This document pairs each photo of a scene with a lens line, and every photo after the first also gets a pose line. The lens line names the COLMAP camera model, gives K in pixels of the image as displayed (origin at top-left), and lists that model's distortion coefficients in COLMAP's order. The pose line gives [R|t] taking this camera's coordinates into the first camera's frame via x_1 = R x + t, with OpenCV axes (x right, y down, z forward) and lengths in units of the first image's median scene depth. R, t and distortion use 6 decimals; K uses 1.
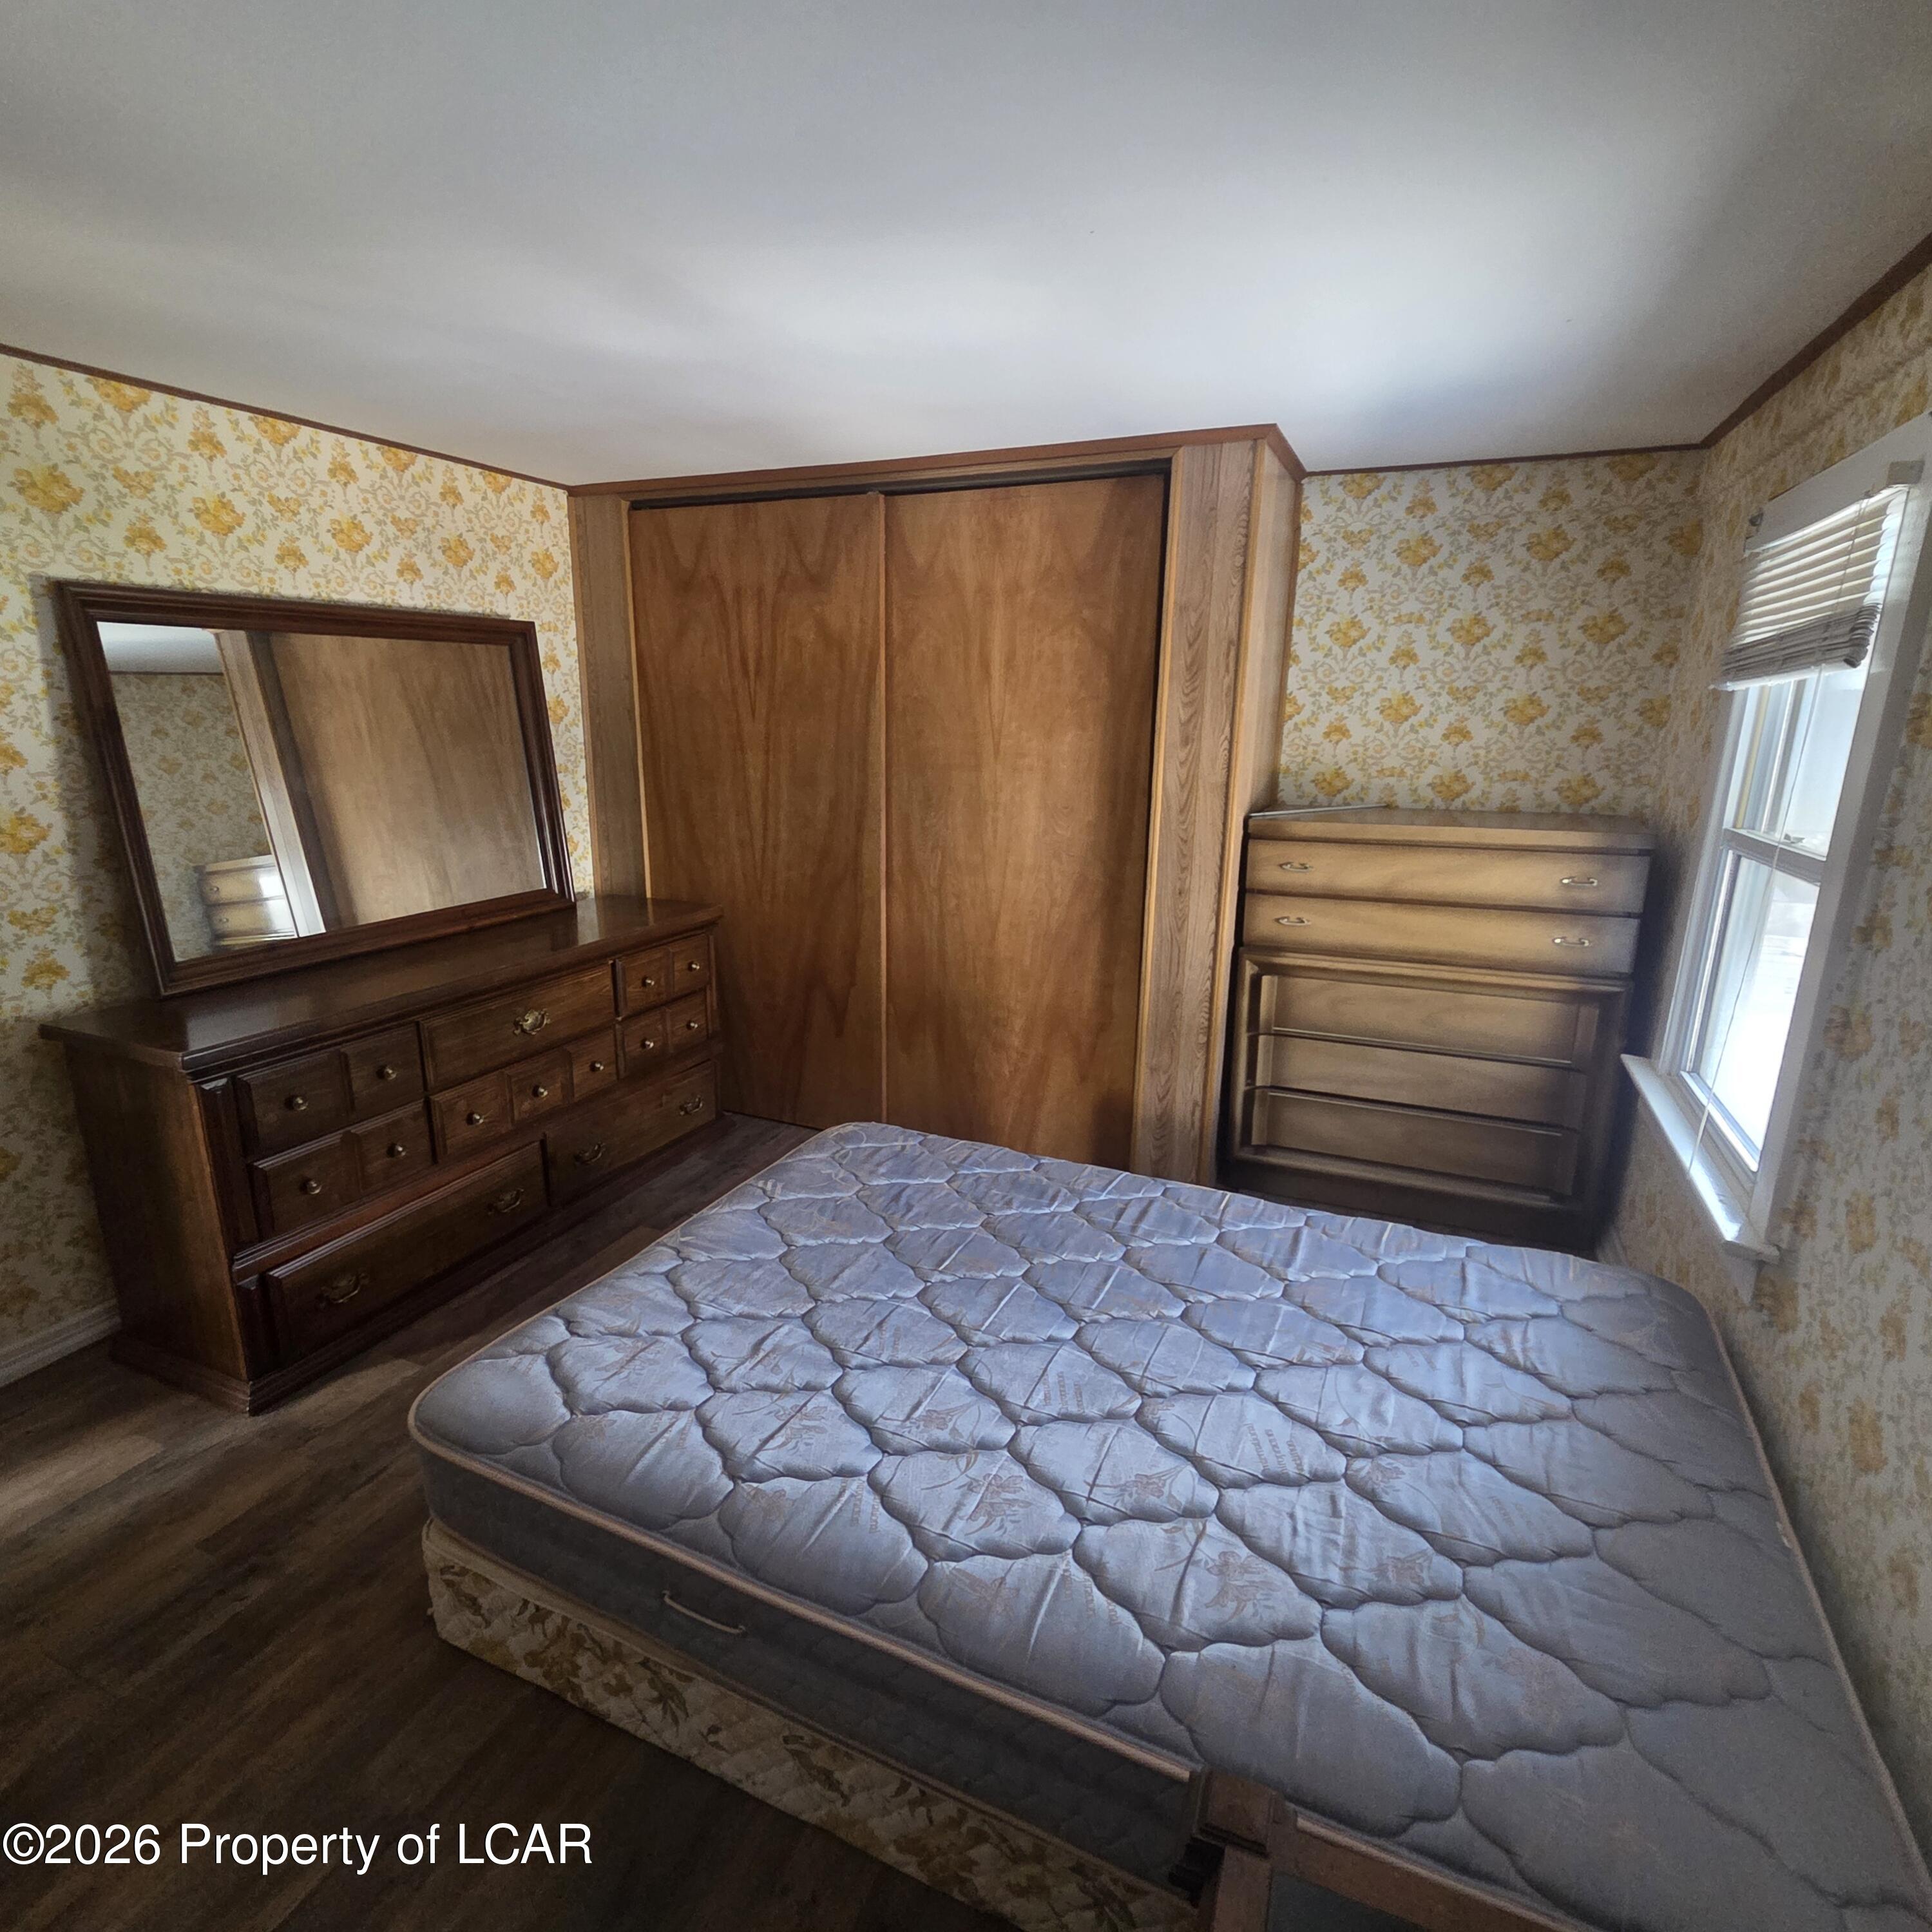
lens RADIAL K [[1061.0, 0, 958.3], [0, 1061.0, 965.7], [0, 0, 1]] dist [0.001990, -0.000928]
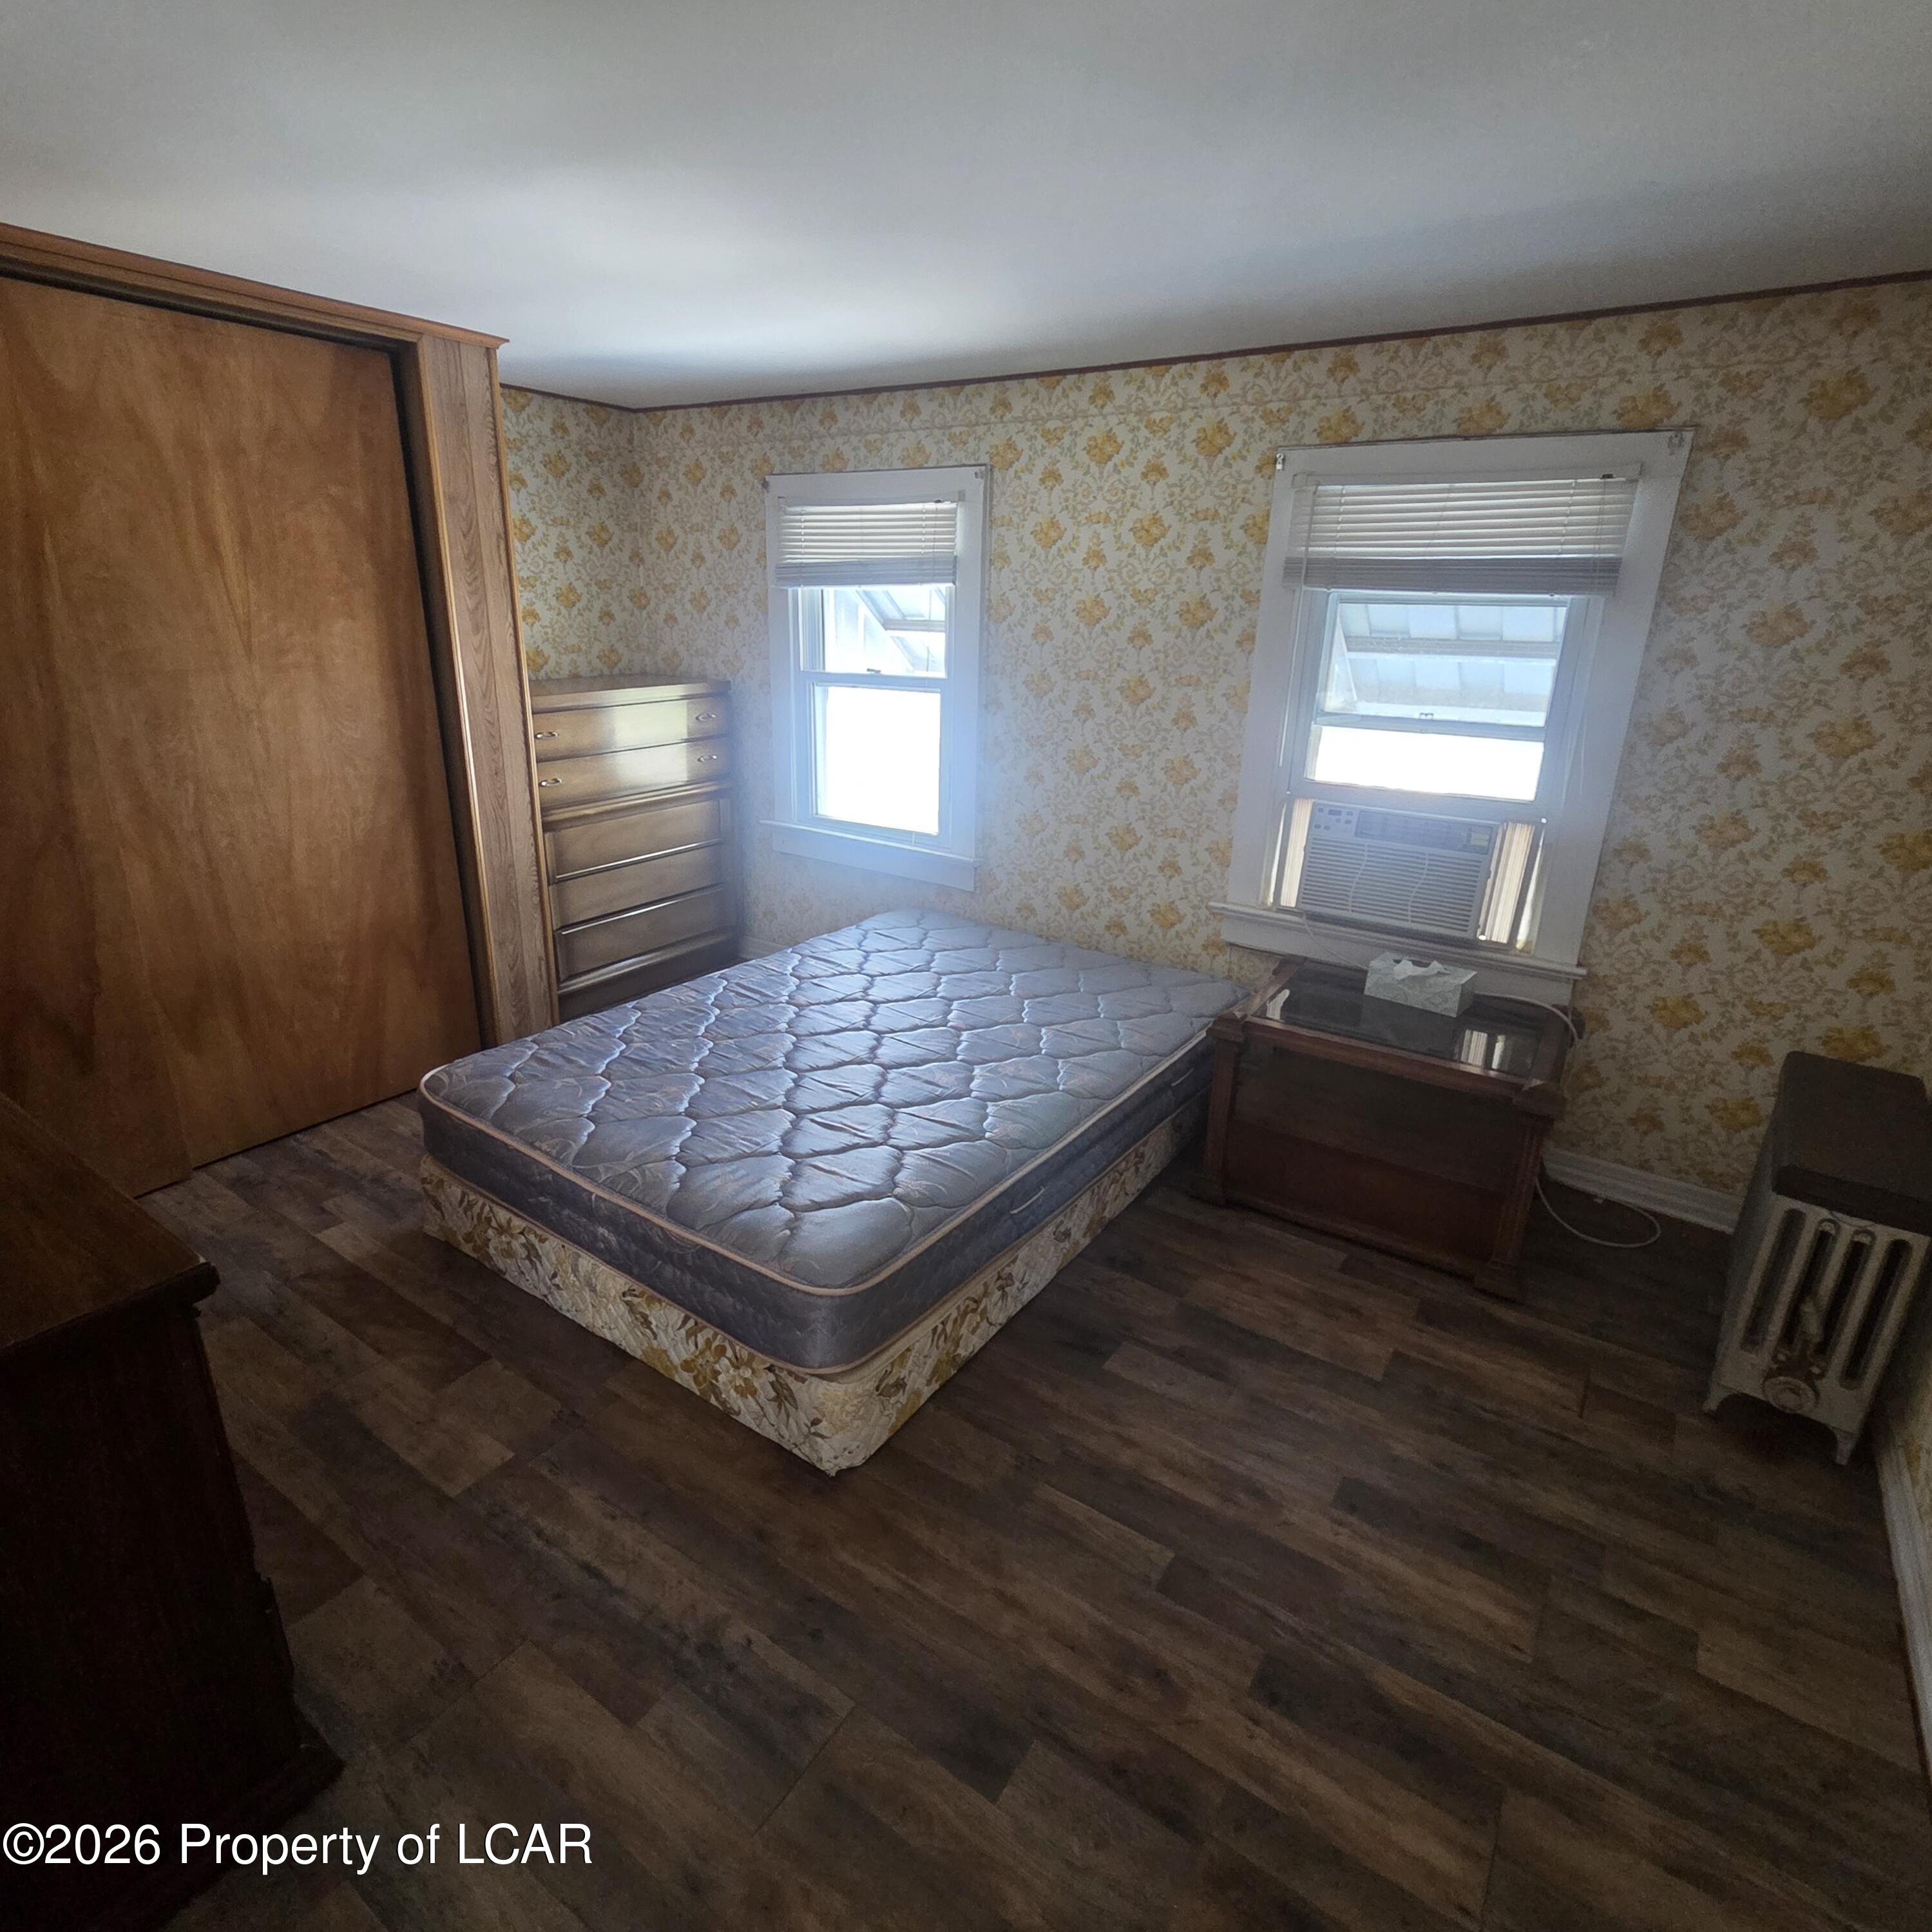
lens RADIAL K [[1061.0, 0, 955.9], [0, 1061.0, 968.6], [0, 0, 1]] dist [0.001990, -0.000928]
pose [[0.180884, -0.328175, 0.927137, -0.807517], [0.214894, 0.933097, 0.288359, -0.097658], [-0.959740, 0.147077, 0.239305, 0.333918]]
